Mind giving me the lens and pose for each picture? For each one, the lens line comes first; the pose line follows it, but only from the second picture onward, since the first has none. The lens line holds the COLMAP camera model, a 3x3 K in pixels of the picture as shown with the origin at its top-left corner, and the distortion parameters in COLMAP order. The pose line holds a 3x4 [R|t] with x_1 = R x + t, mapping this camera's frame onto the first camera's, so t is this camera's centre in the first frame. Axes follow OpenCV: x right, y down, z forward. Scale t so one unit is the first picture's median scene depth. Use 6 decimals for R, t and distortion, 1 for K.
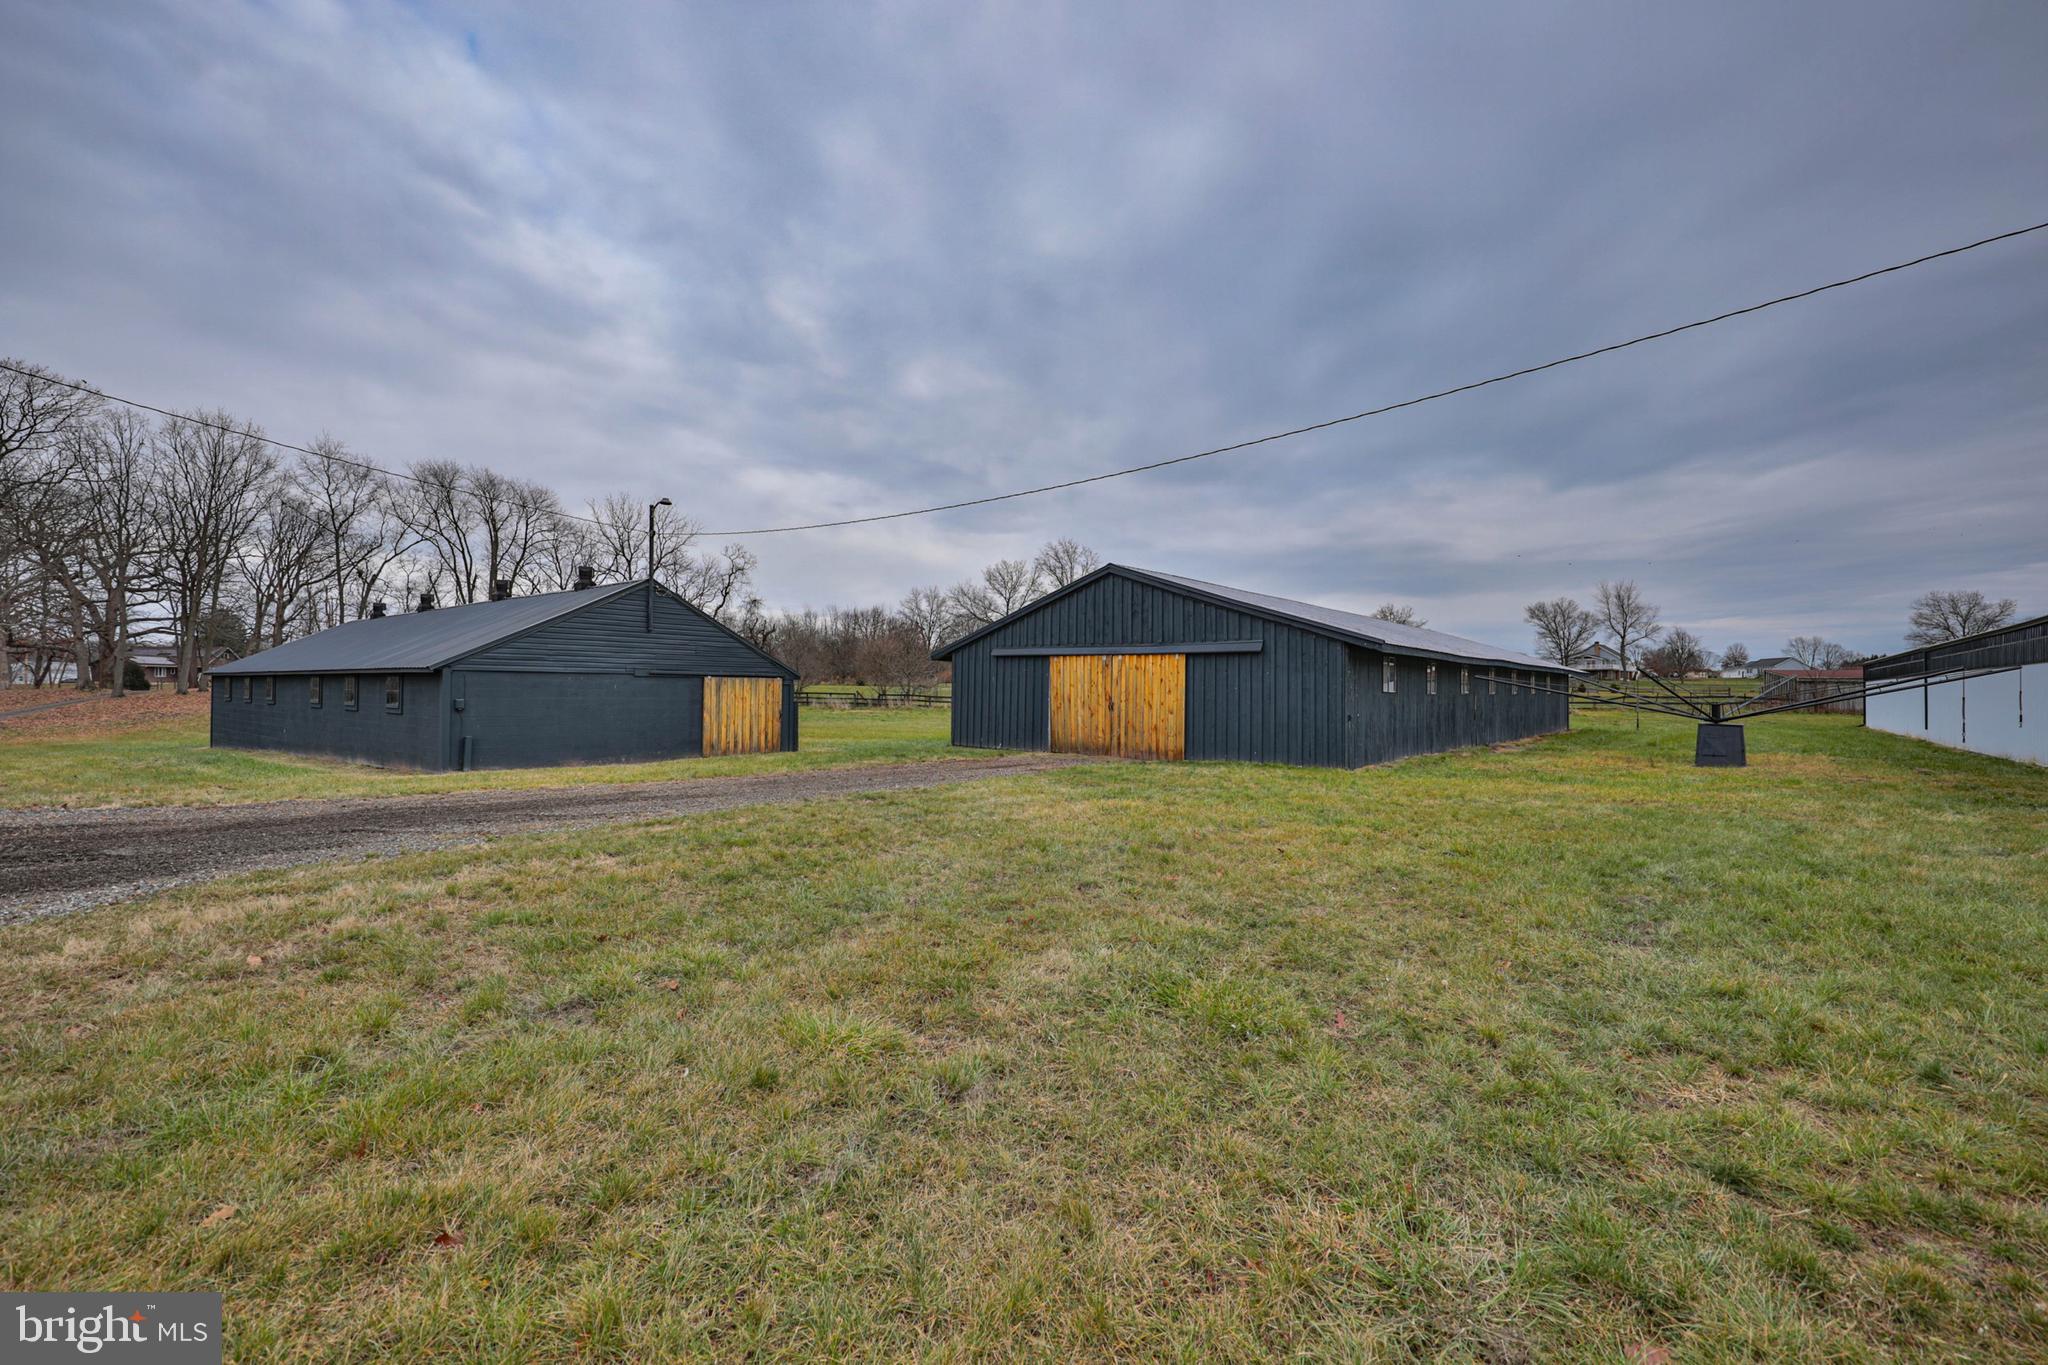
lens RADIAL K [[830.4, 0, 1017.2], [0, 830.4, 685.7], [0, 0, 1]] dist [0.000948, -0.000368]
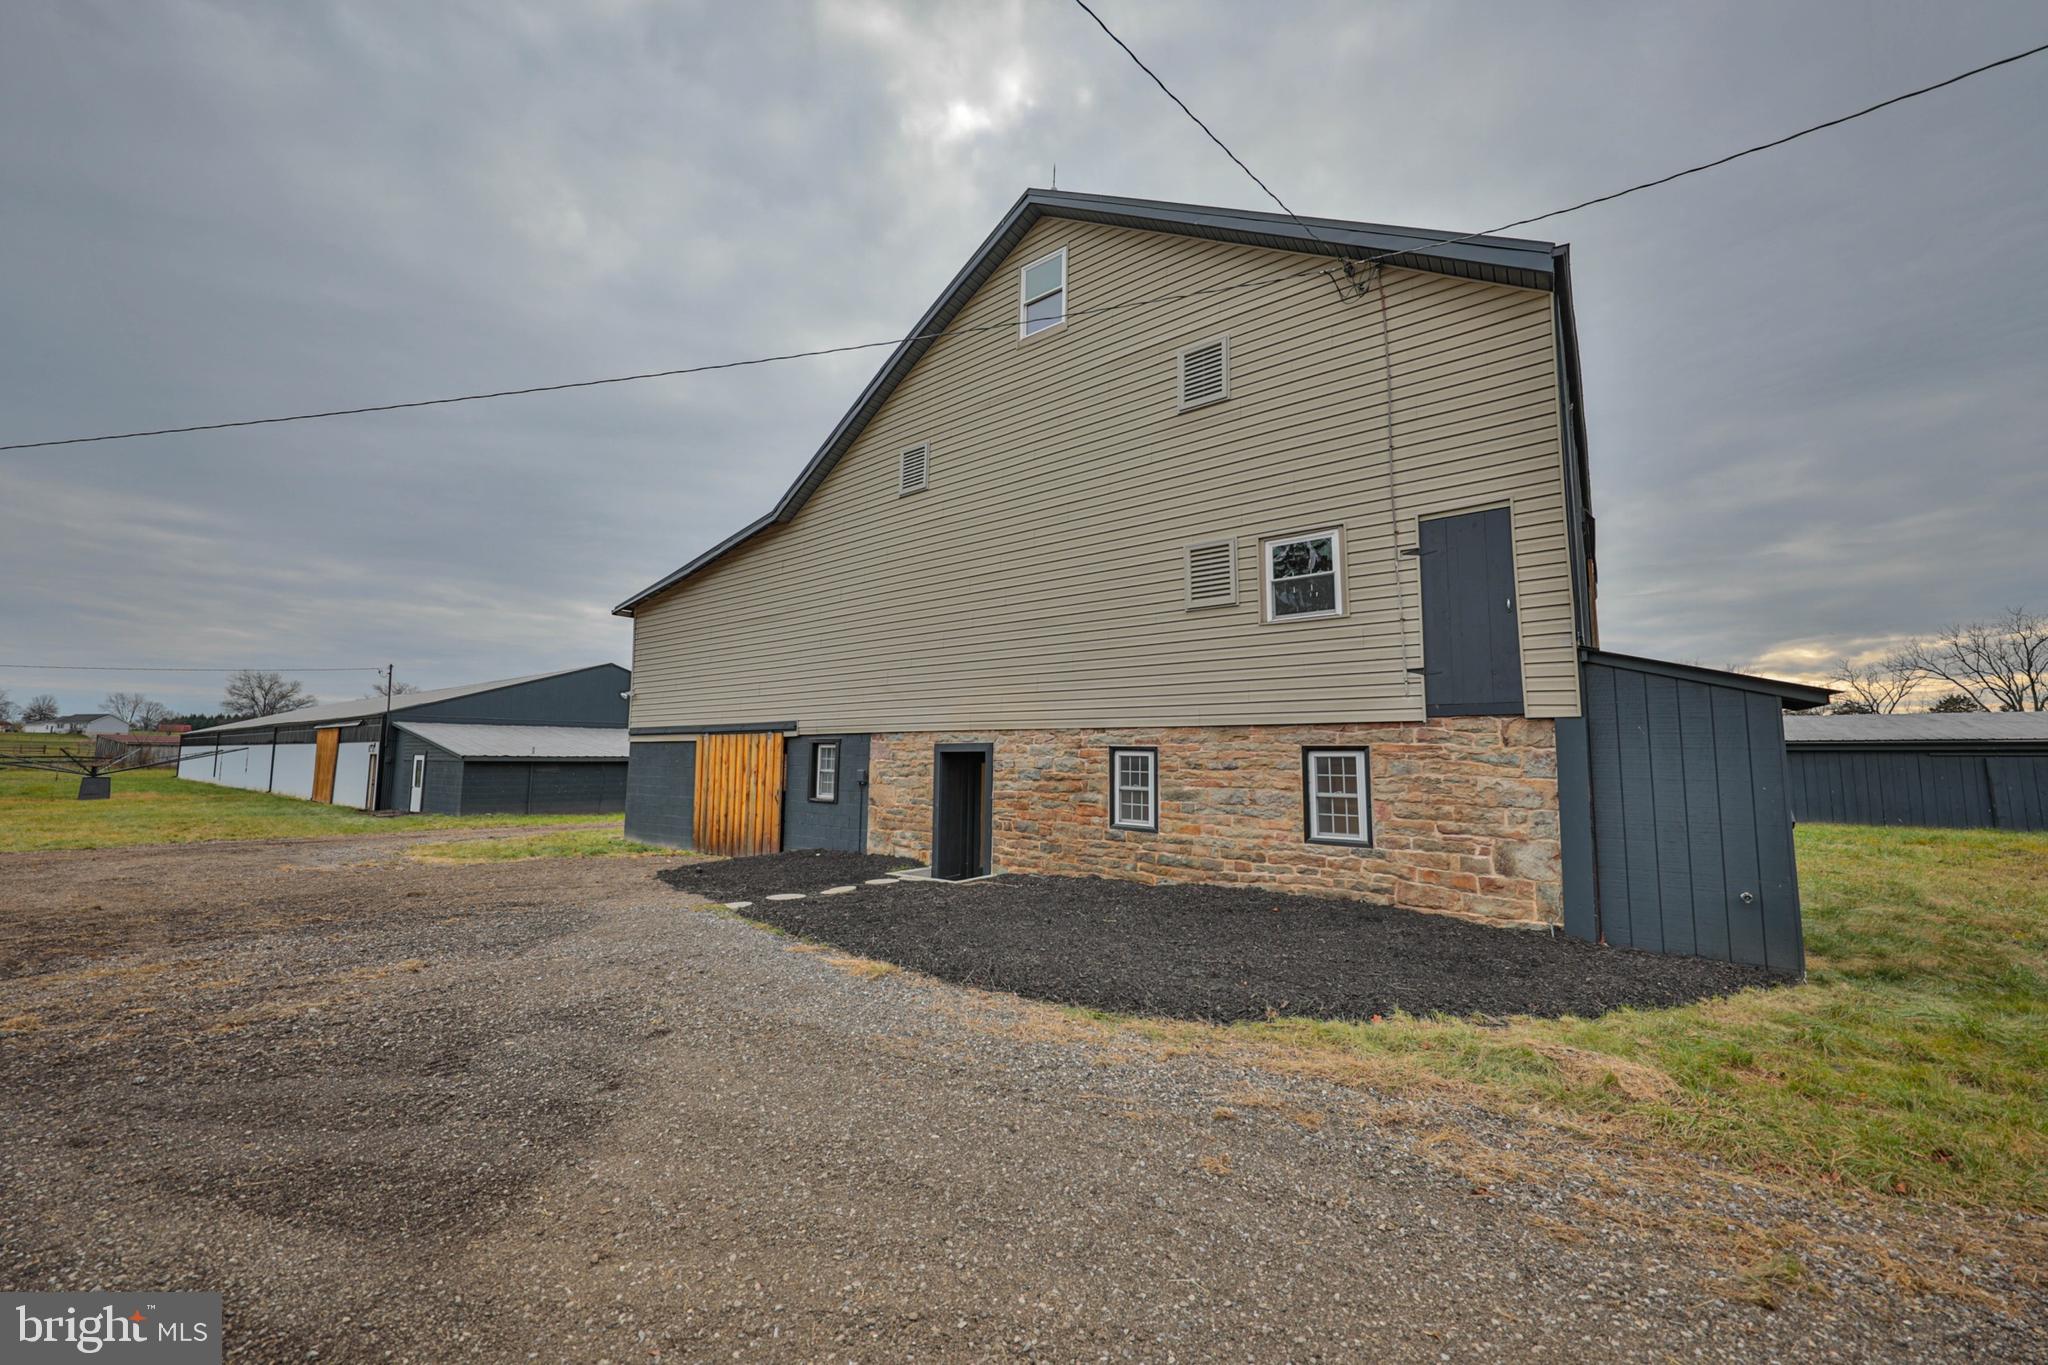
lens RADIAL K [[766.2, 0, 1022.0], [0, 766.2, 680.1], [0, 0, 1]] dist [0.000703, -0.000008]
pose [[-0.054411, 0.092094, 0.994263, -0.116836], [-0.013690, 0.995575, -0.092965, -0.004491], [-0.998425, -0.018669, -0.052909, -0.114751]]
